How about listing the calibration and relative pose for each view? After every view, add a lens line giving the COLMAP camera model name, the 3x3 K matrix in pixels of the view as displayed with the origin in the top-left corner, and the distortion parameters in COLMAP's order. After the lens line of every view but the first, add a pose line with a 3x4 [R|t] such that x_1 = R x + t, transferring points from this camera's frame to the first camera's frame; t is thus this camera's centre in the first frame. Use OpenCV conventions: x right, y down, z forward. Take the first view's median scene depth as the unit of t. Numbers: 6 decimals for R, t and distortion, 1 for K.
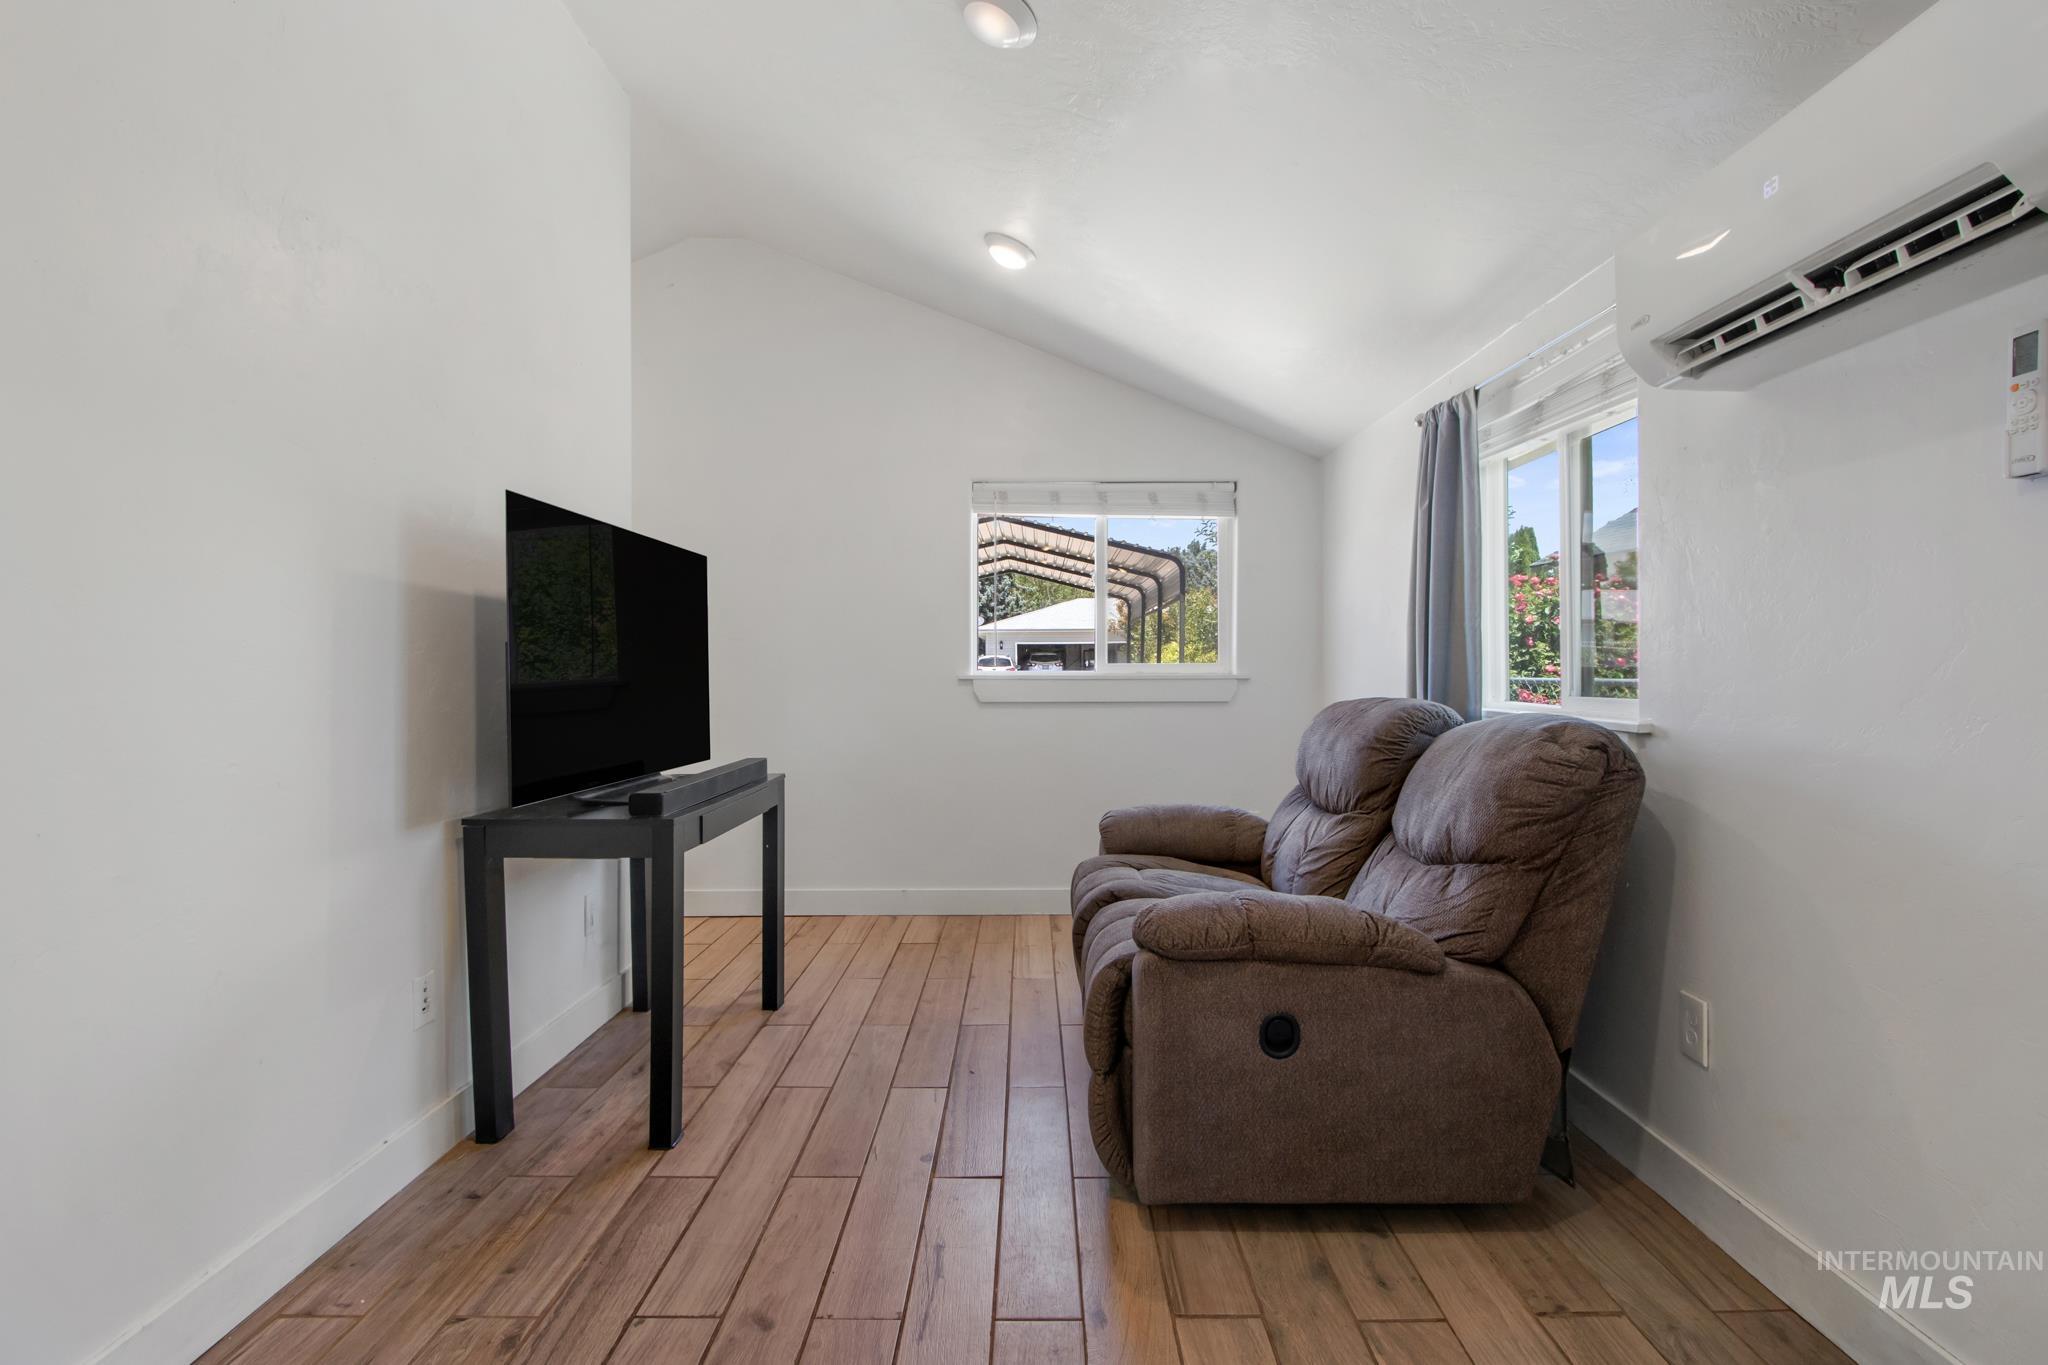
lens RADIAL K [[962.7, 0, 1025.2], [0, 962.7, 673.6], [0, 0, 1]] dist [-0.012498, 0.001309]
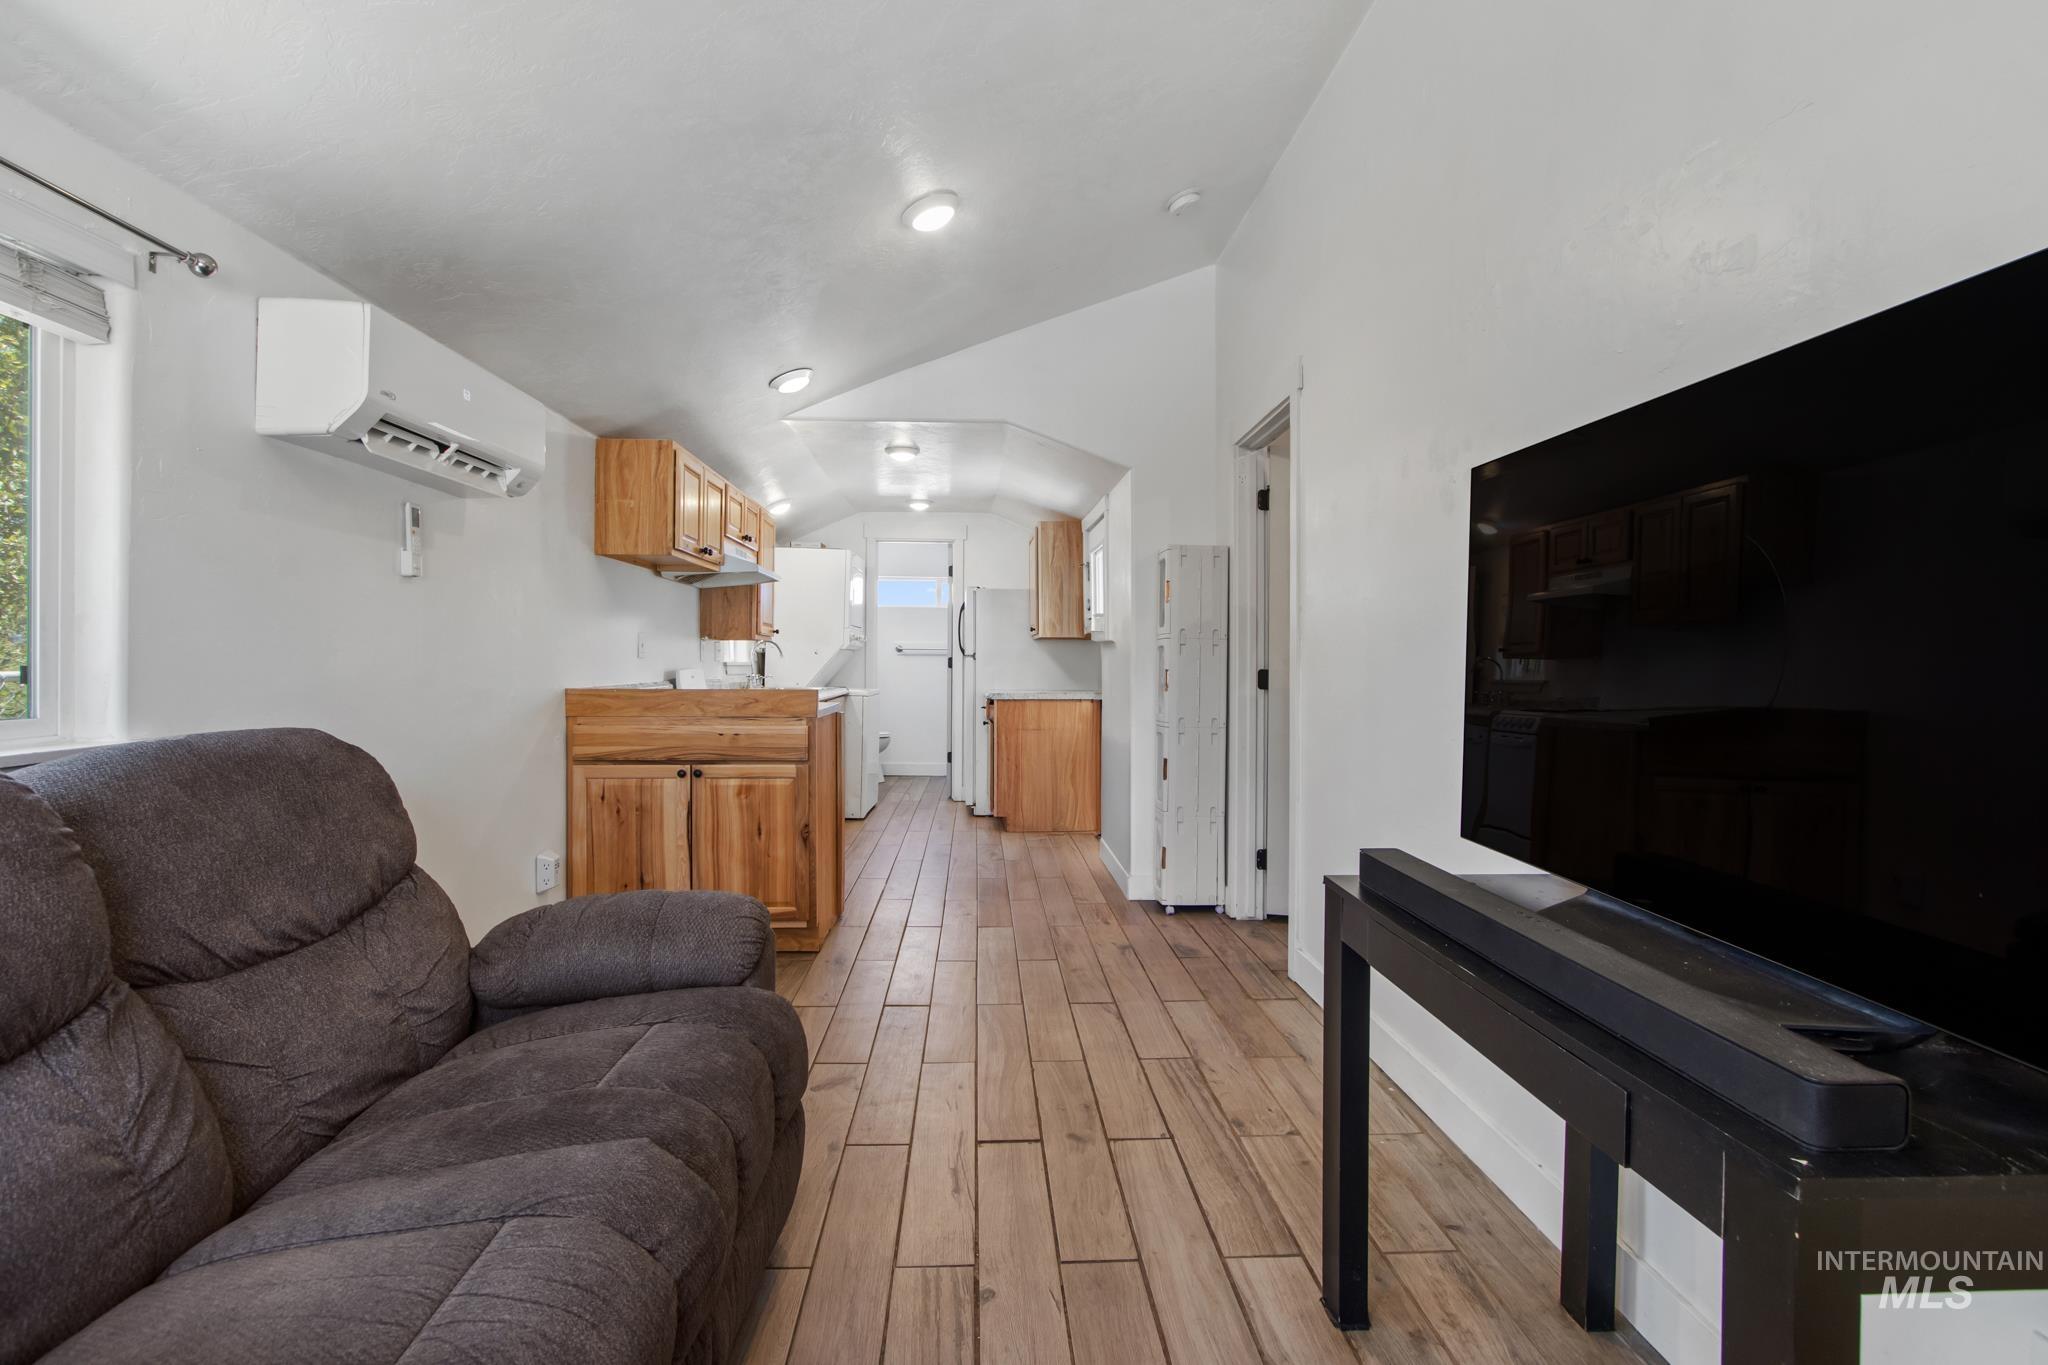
lens RADIAL K [[962.7, 0, 1027.2], [0, 962.7, 663.7], [0, 0, 1]] dist [-0.012498, 0.001309]
pose [[-0.998218, -0.000842, -0.059671, -0.103390], [-0.001479, 0.999942, 0.010633, -0.027895], [0.059659, 0.010702, -0.998161, 2.103144]]
